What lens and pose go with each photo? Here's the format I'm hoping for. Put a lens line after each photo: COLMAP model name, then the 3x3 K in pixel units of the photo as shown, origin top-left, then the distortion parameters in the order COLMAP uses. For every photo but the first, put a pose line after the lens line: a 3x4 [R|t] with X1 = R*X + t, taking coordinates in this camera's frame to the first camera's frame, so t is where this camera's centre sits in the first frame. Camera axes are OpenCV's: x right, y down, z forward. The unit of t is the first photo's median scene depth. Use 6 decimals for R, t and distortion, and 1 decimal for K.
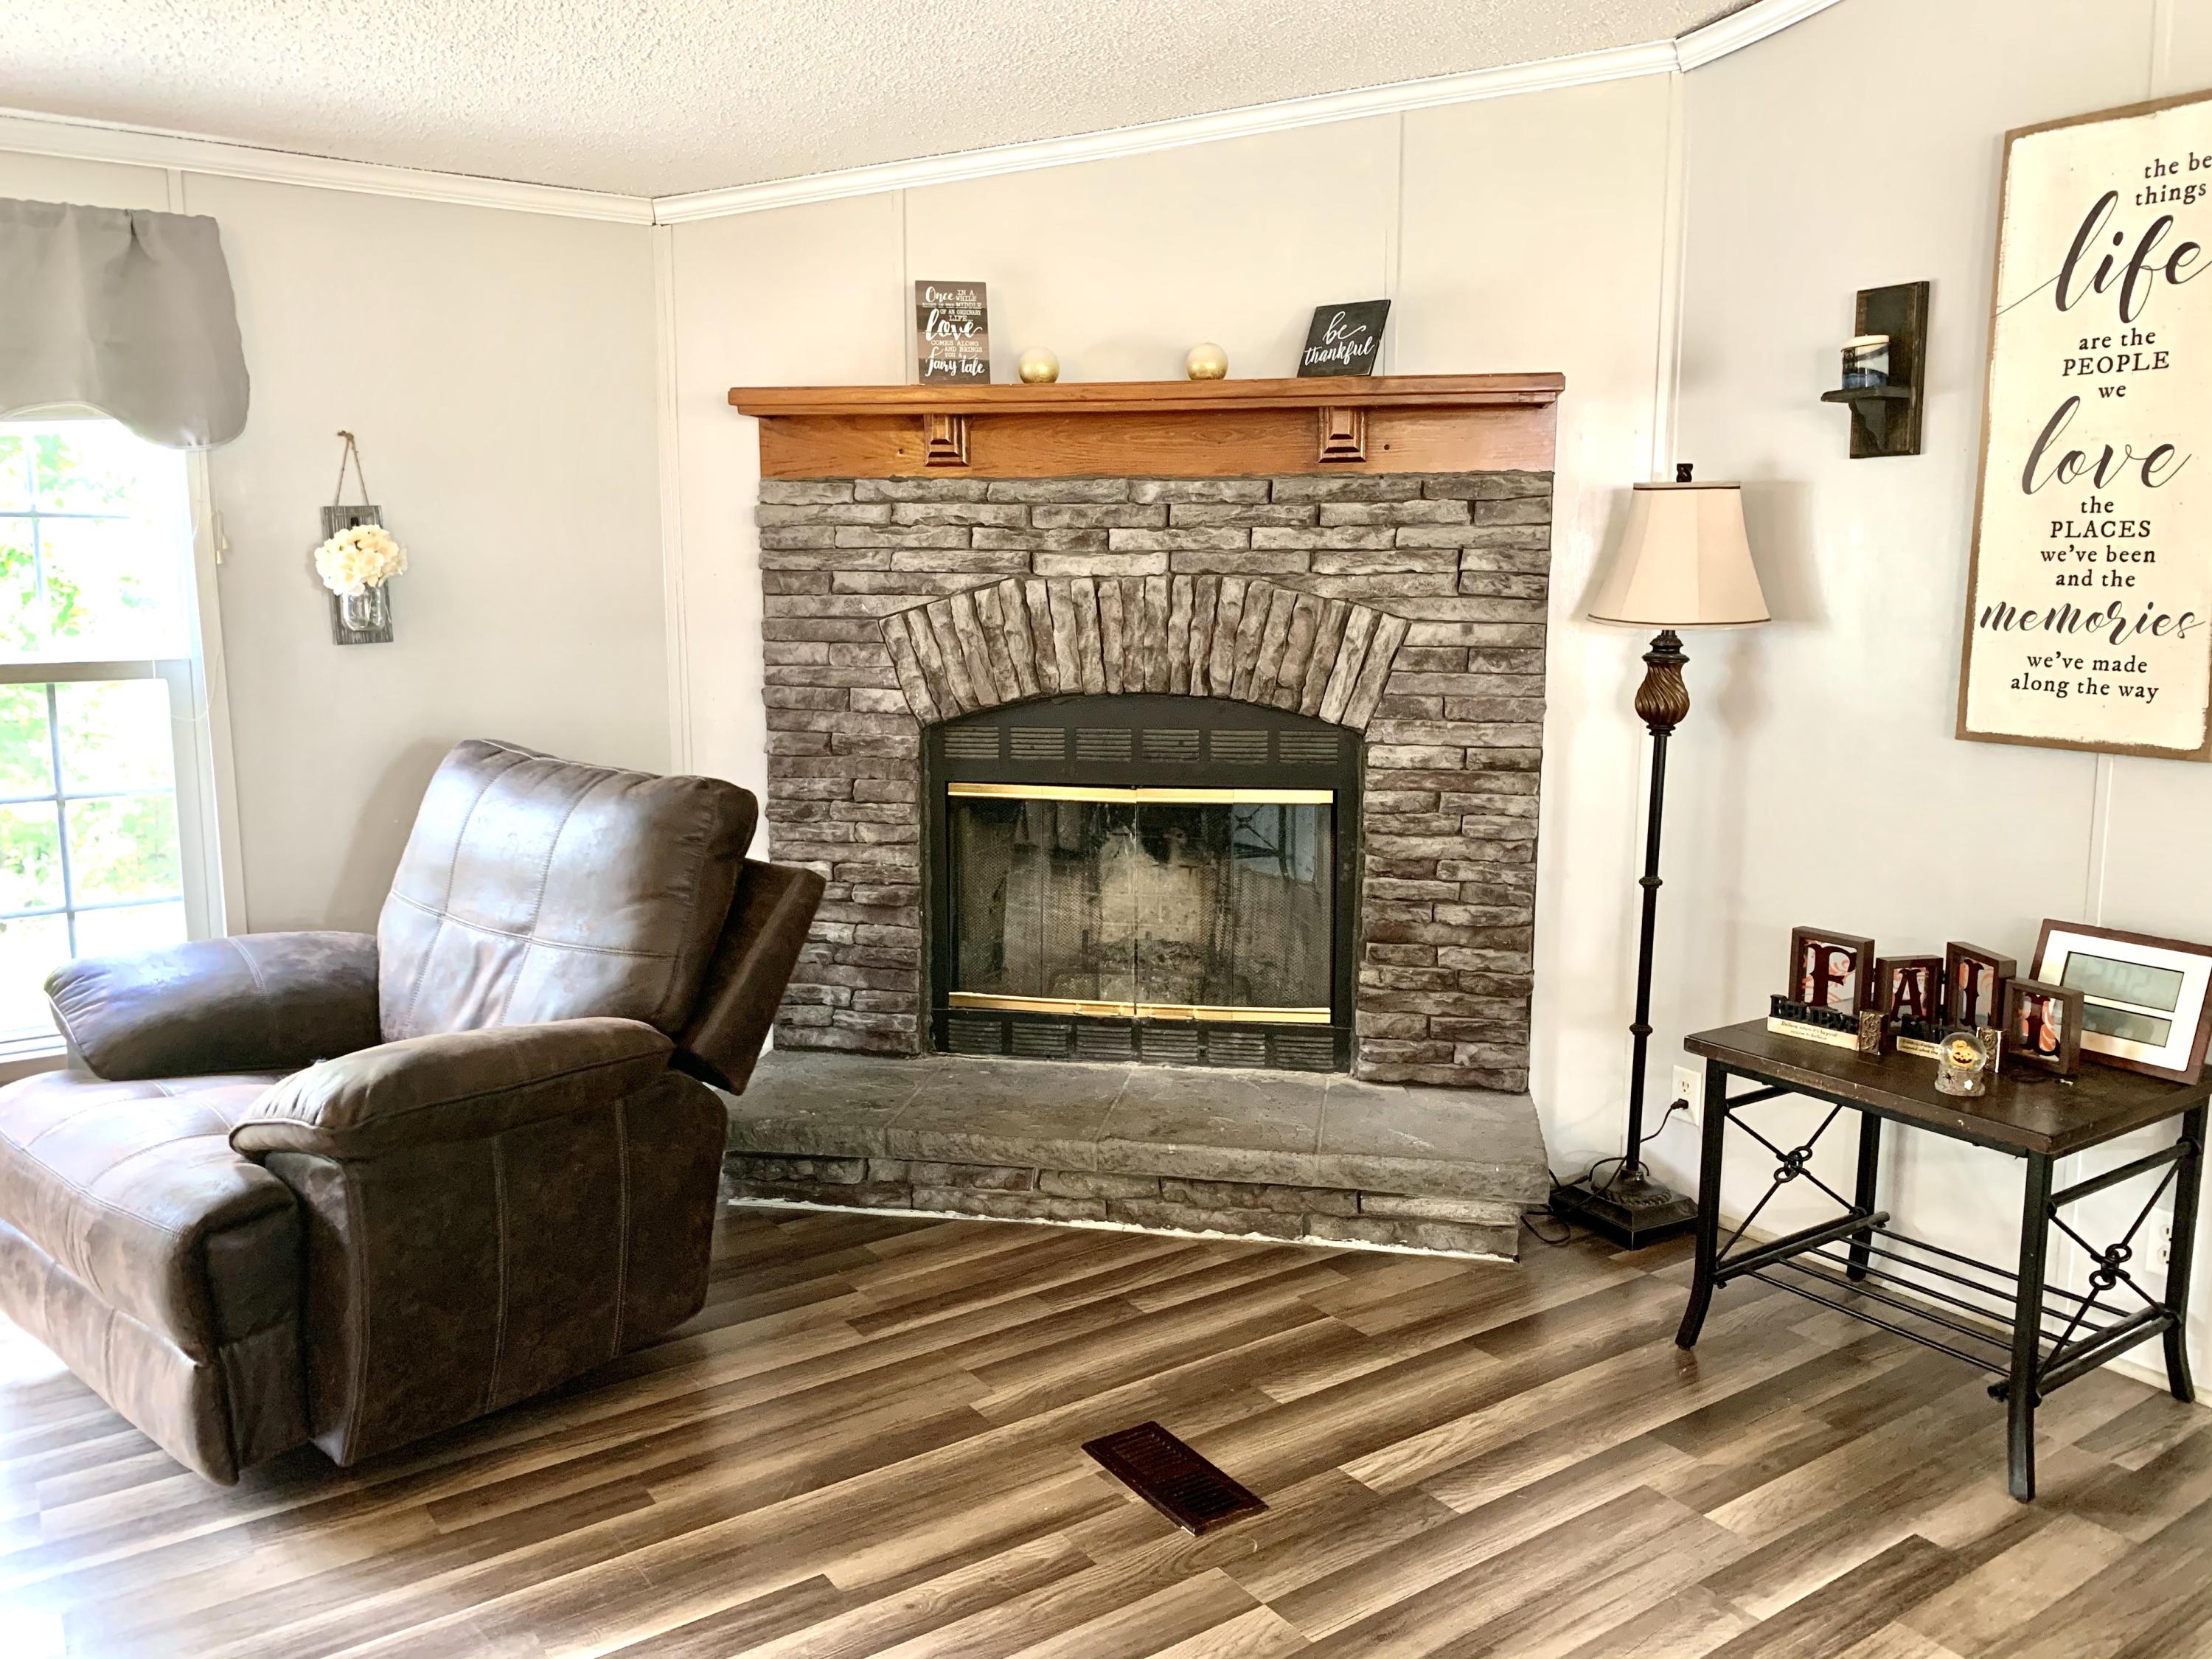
lens RADIAL K [[1676.0, 0, 1117.6], [0, 1676.0, 834.6], [0, 0, 1]] dist [0.063720, -0.098135]
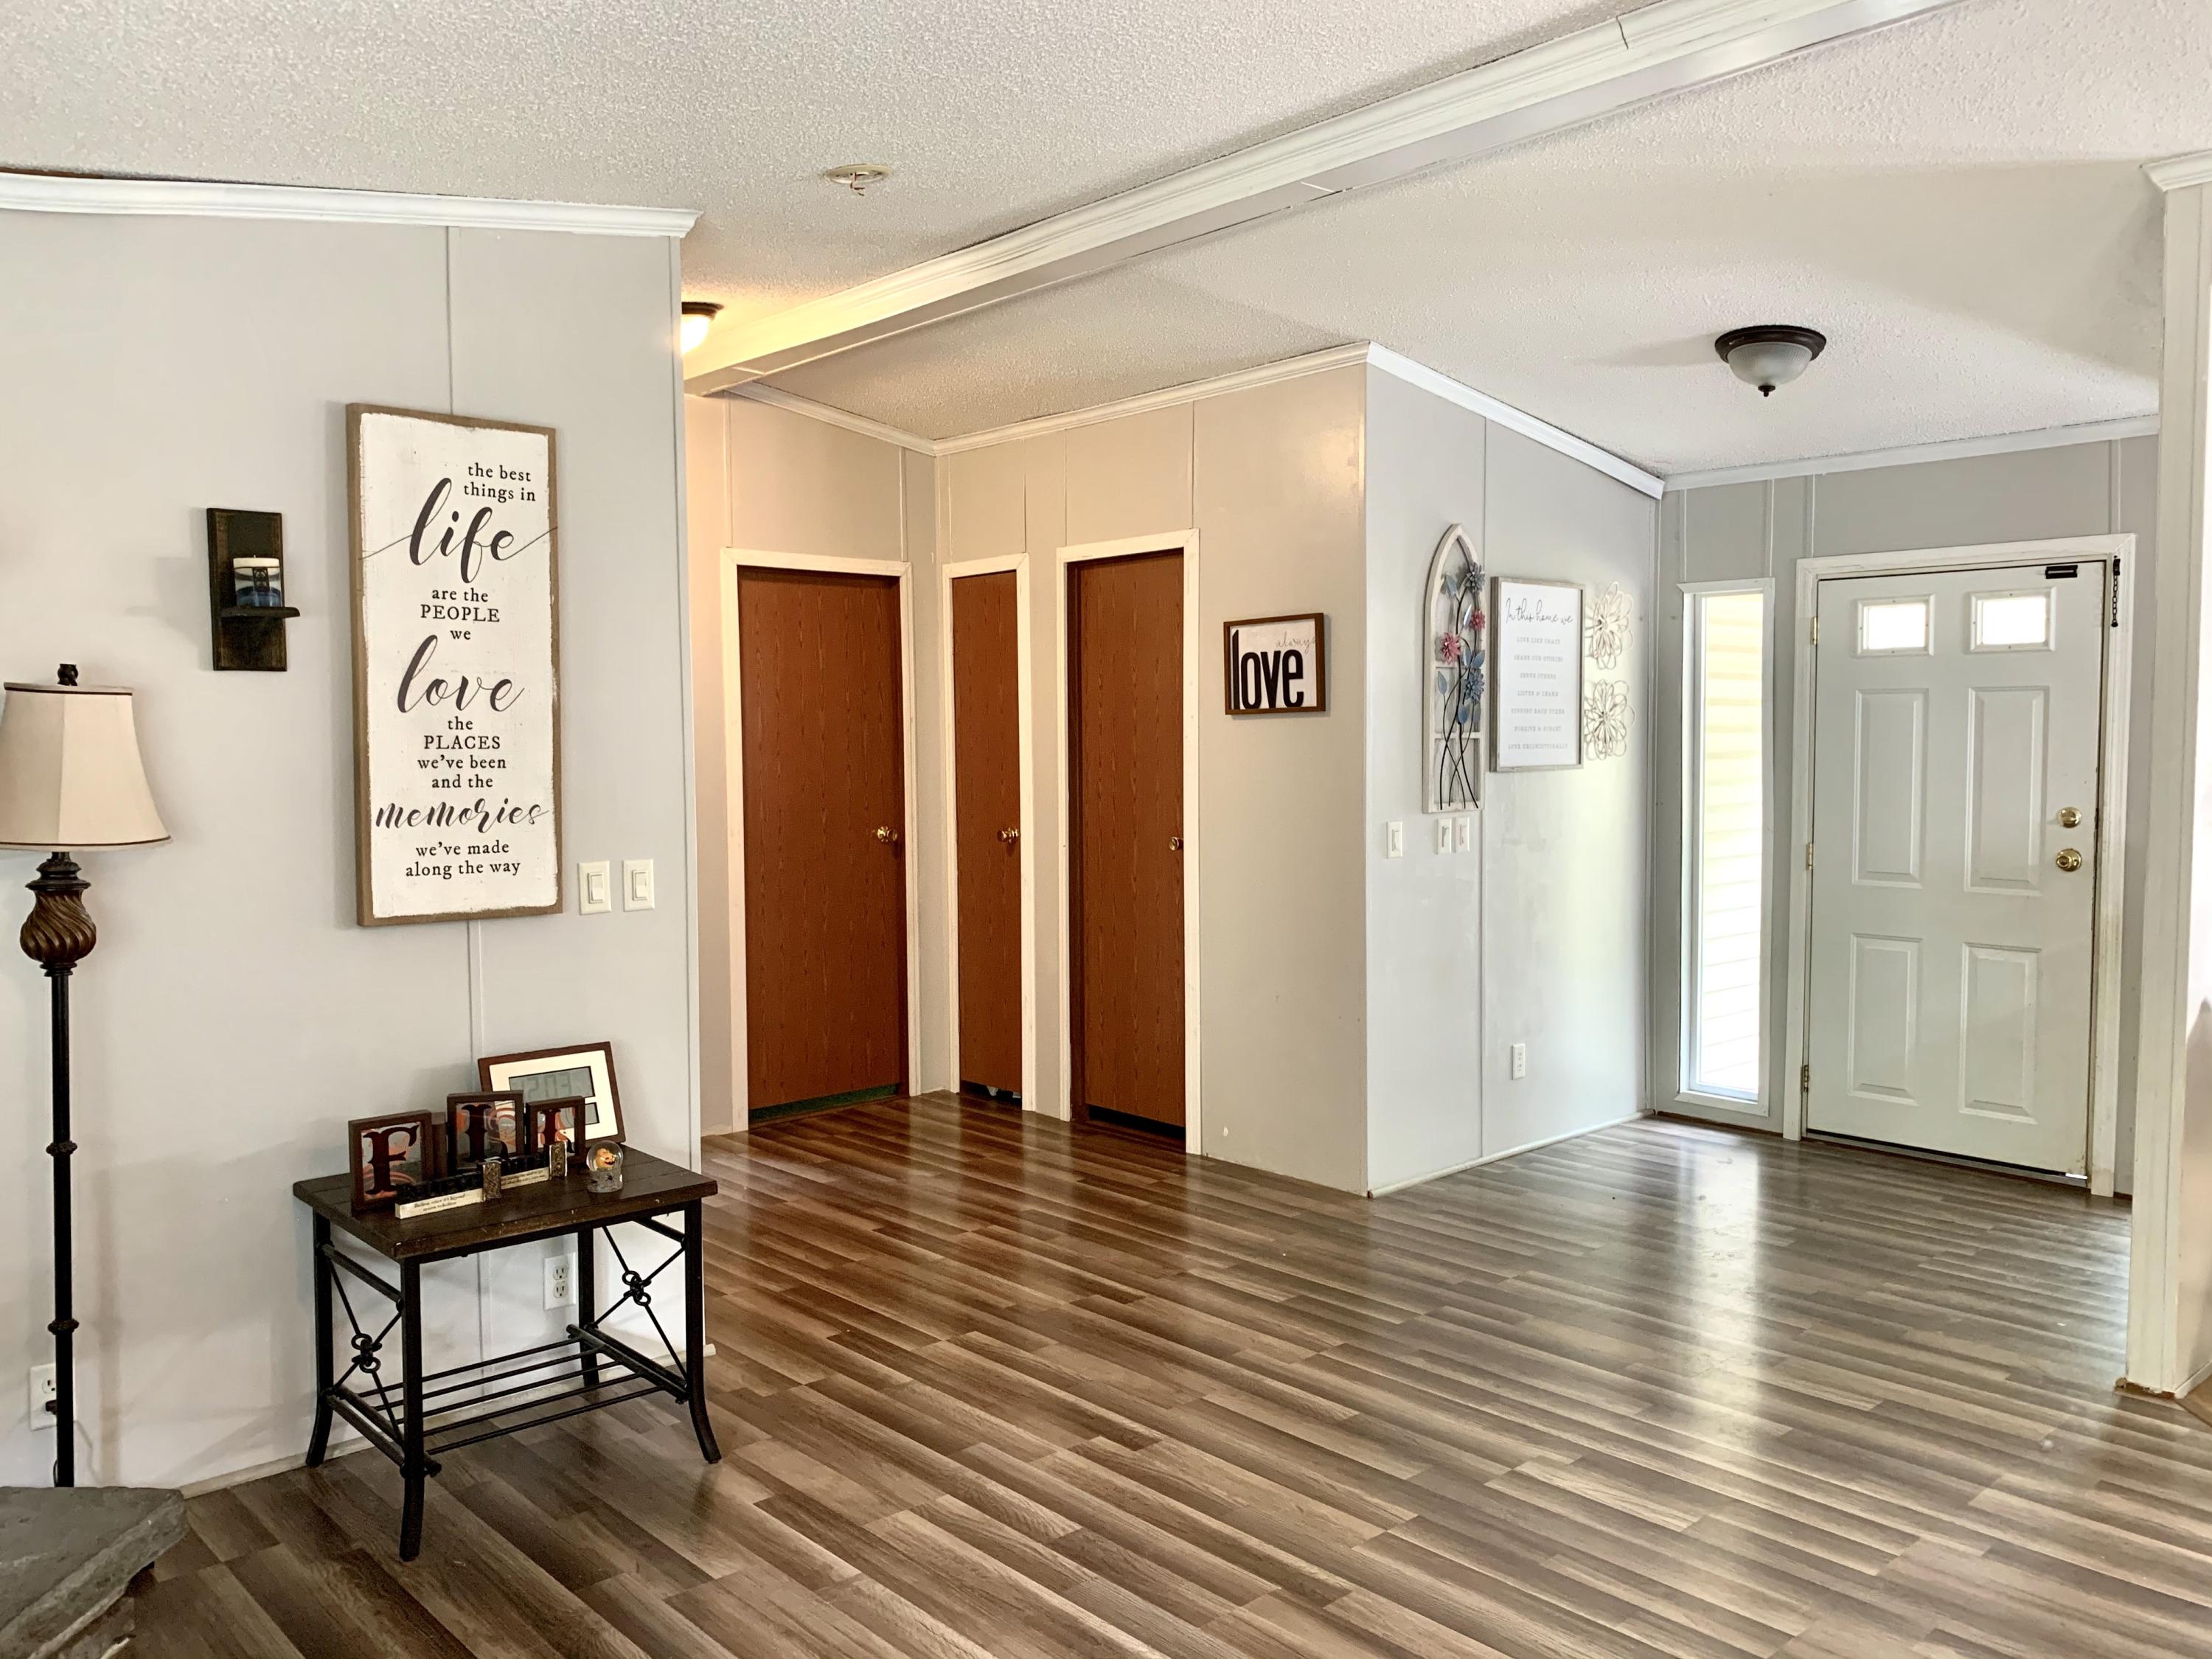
lens RADIAL K [[1676.0, 0, 1102.9], [0, 1676.0, 826.8], [0, 0, 1]] dist [0.063720, -0.098135]
pose [[-0.140664, -0.050510, 0.988768, -0.565661], [0.158081, 0.984739, 0.072793, -0.105320], [-0.977356, 0.166544, -0.130533, 0.553742]]
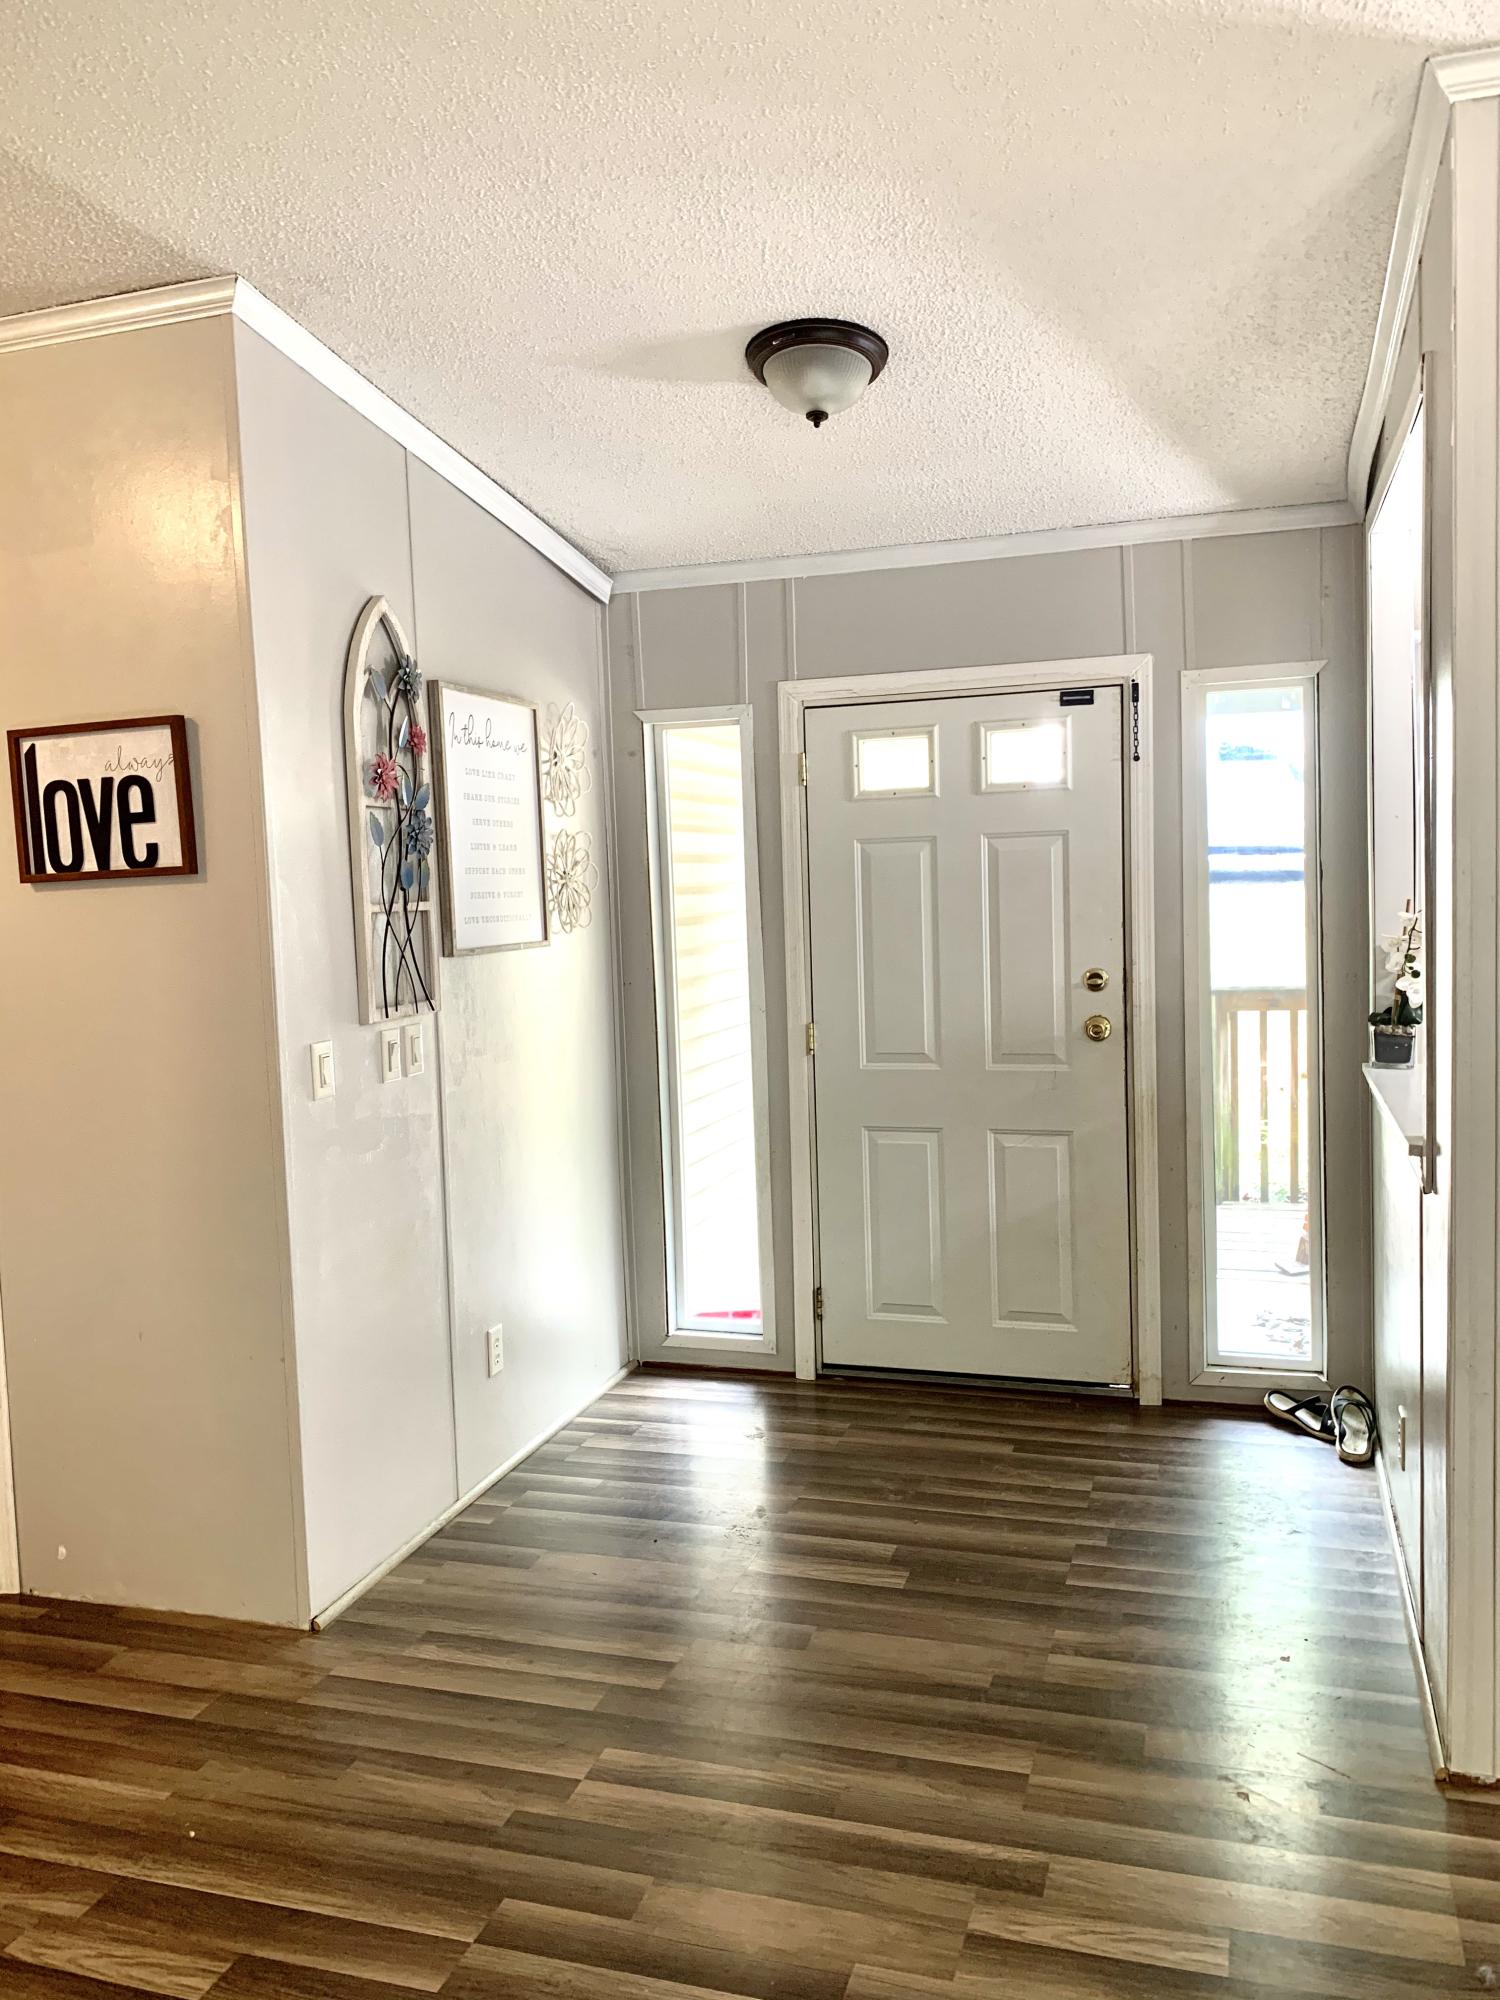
lens RADIAL K [[1515.3, 0, 753.9], [0, 1515.3, 980.5], [0, 0, 1]] dist [0.063720, -0.098135]
pose [[-0.610425, -0.024696, 0.791689, 0.020926], [0.157286, 0.975830, 0.151715, -0.089087], [-0.776301, 0.217132, -0.591786, 0.424255]]
